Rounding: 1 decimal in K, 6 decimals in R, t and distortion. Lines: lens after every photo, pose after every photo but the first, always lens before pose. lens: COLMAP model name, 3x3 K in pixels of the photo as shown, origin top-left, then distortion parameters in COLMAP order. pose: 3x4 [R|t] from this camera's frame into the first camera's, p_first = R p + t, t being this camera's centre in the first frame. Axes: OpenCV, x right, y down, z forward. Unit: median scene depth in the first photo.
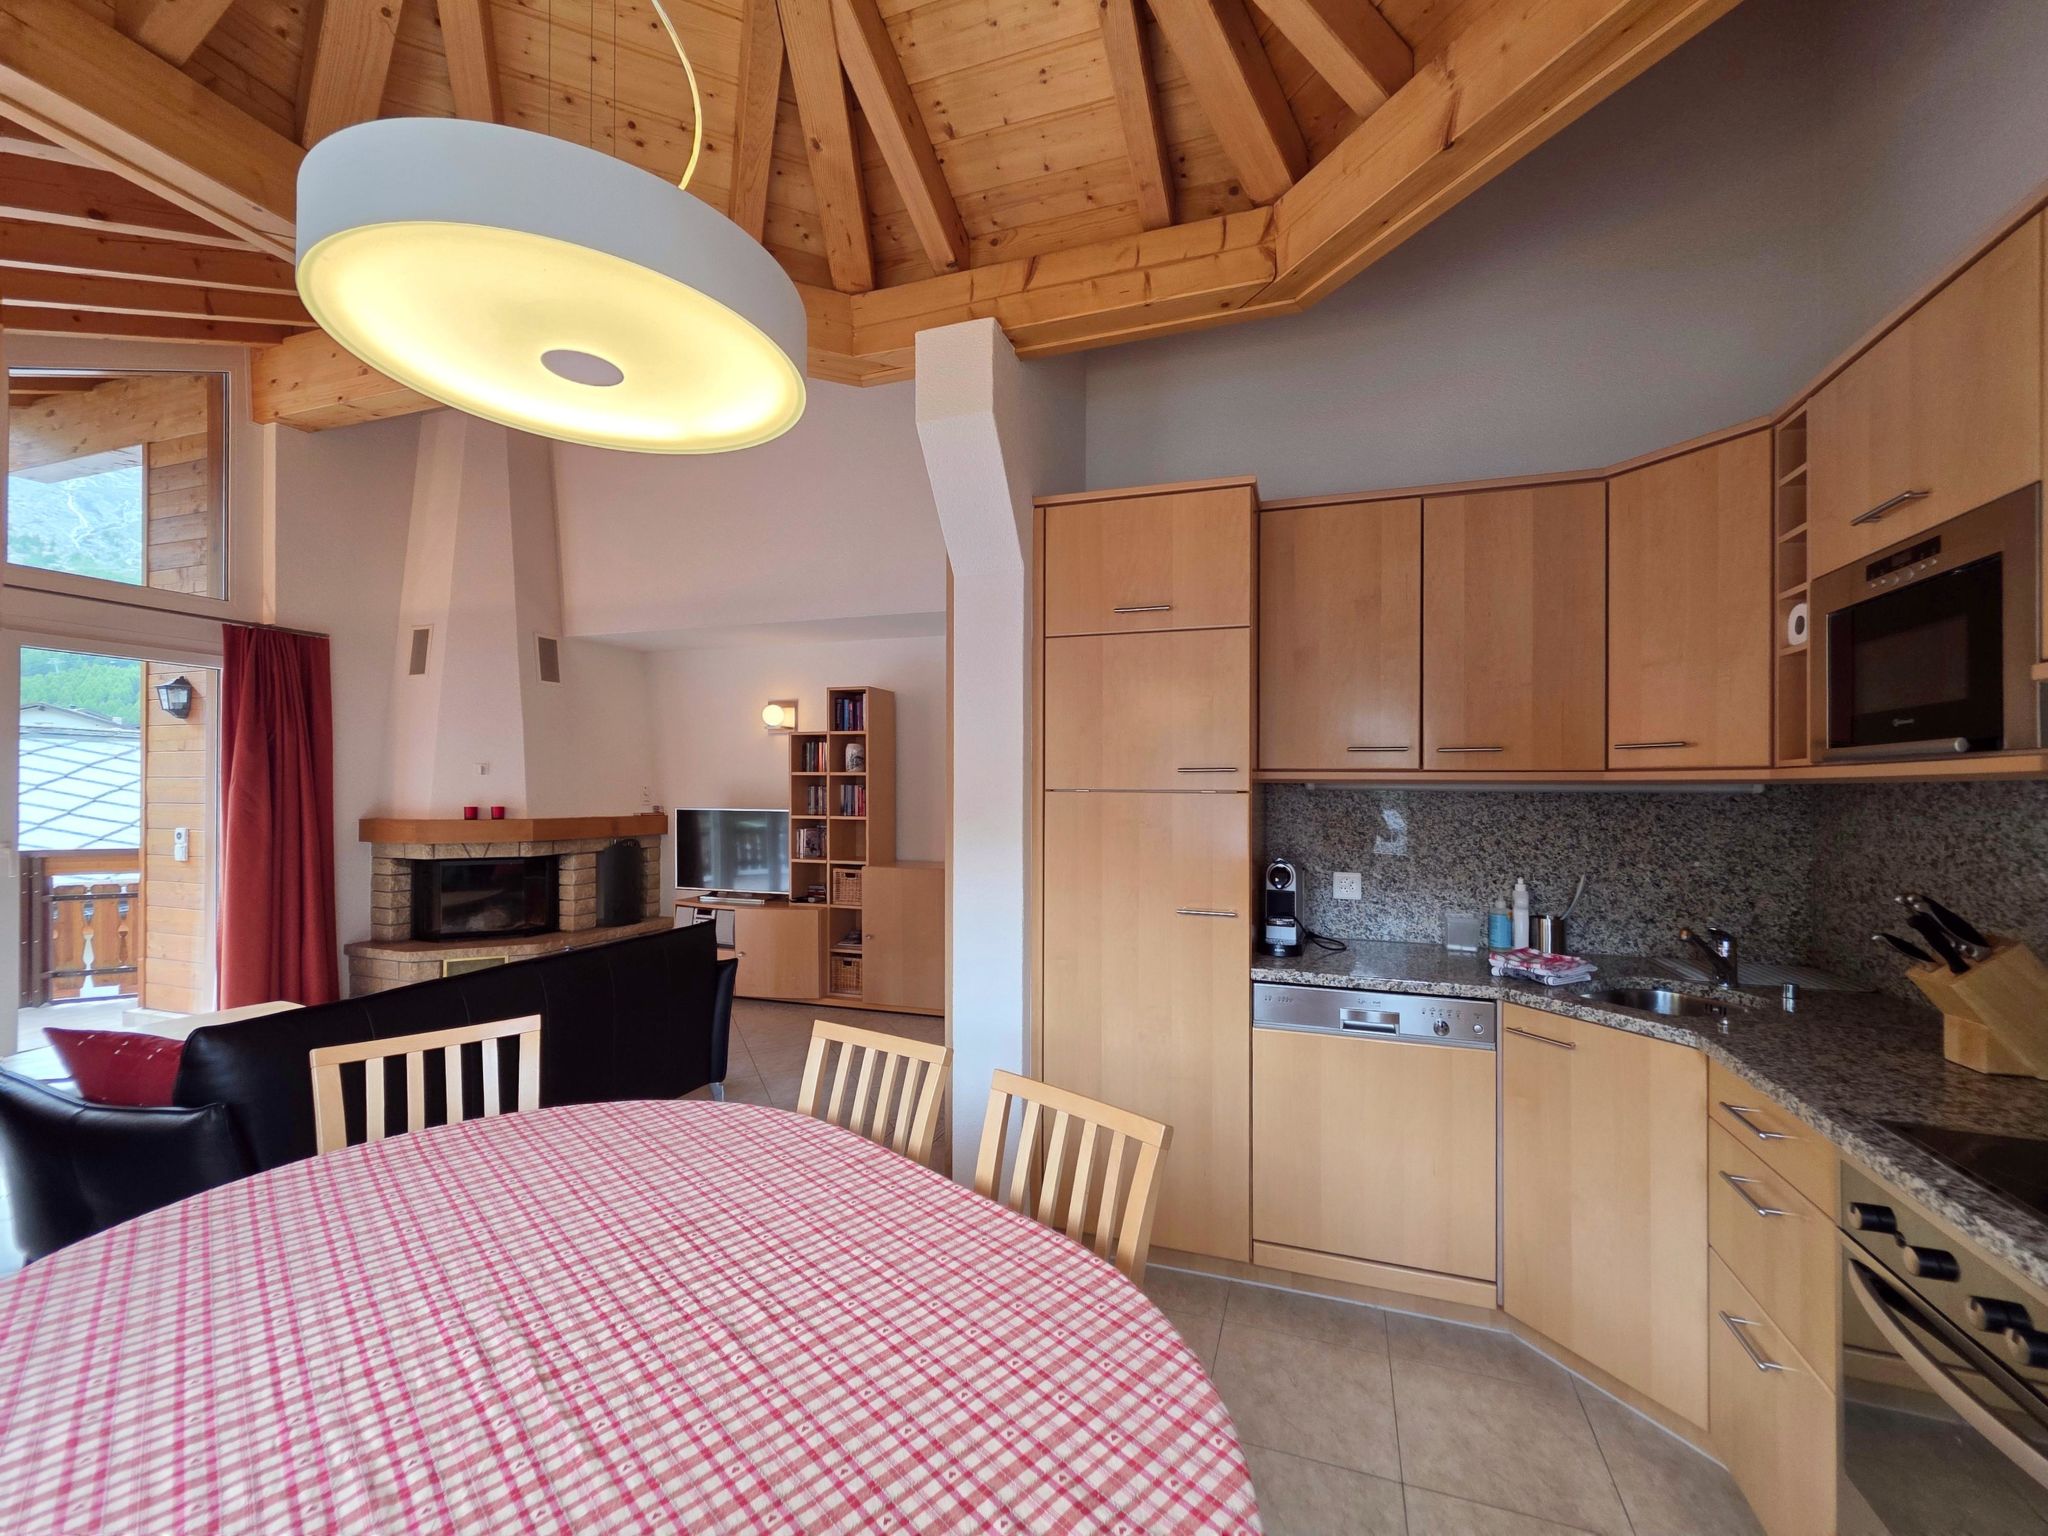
lens RADIAL K [[815.9, 0, 1022.7], [0, 815.9, 758.8], [0, 0, 1]] dist [0.002341, 0.000278]
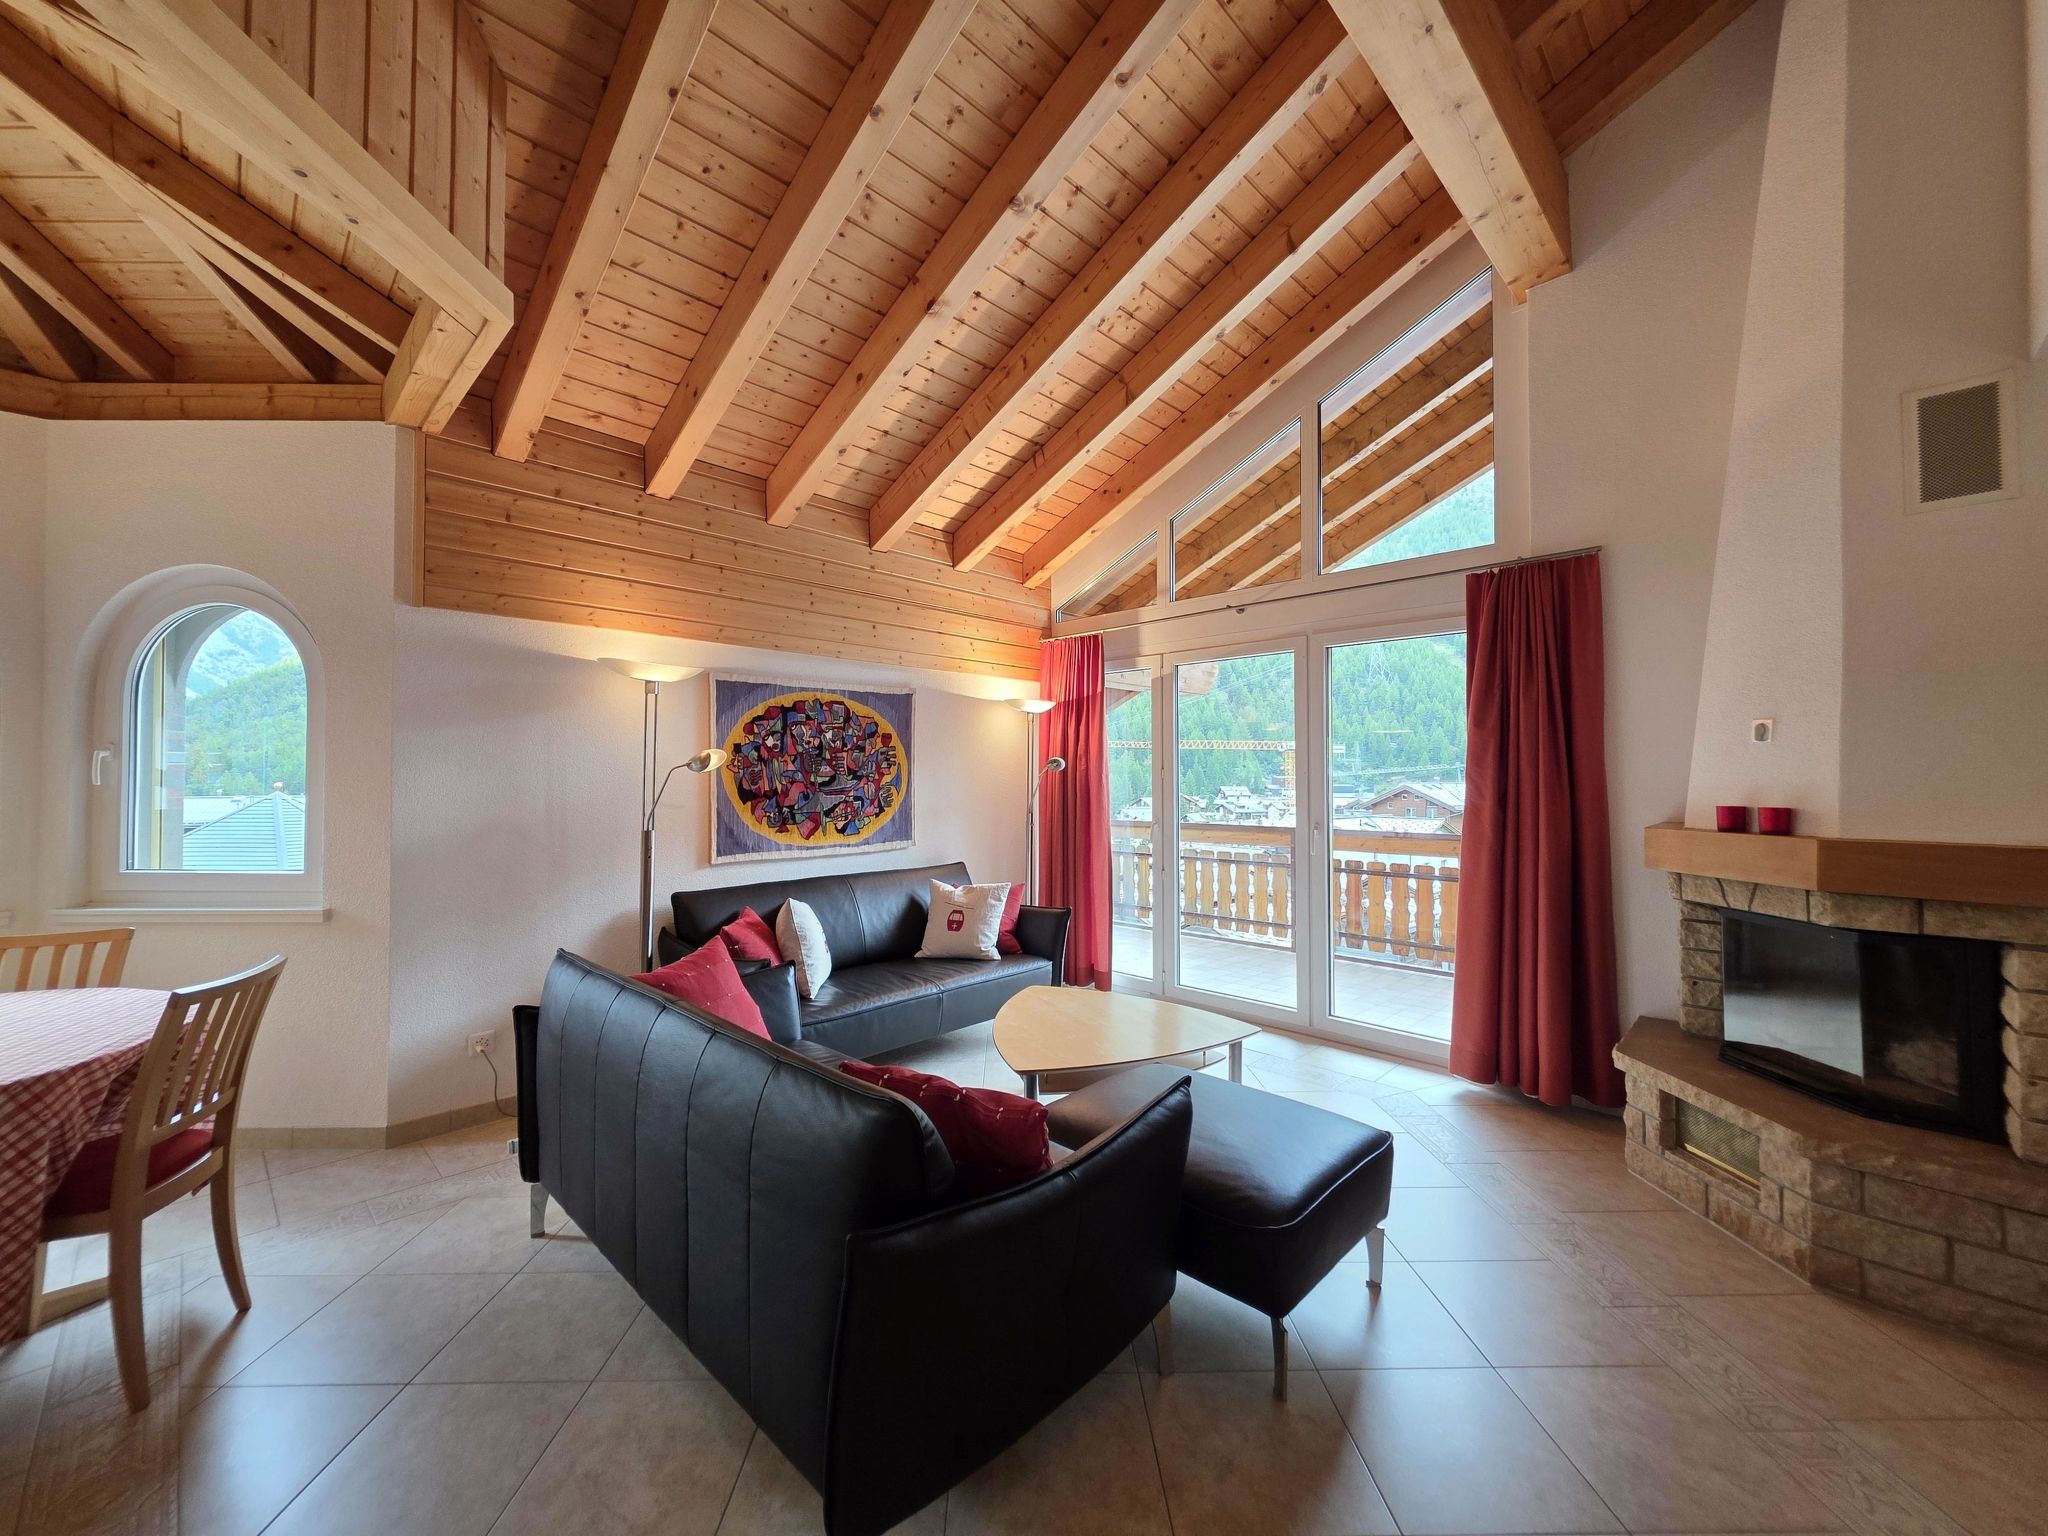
lens RADIAL K [[815.9, 0, 1022.7], [0, 815.9, 758.8], [0, 0, 1]] dist [0.002341, 0.000278]
pose [[-0.441375, -0.034065, -0.896676, -0.030424], [0.008882, 0.999064, -0.042327, 0.048455], [0.897279, -0.026646, -0.440660, 0.836828]]
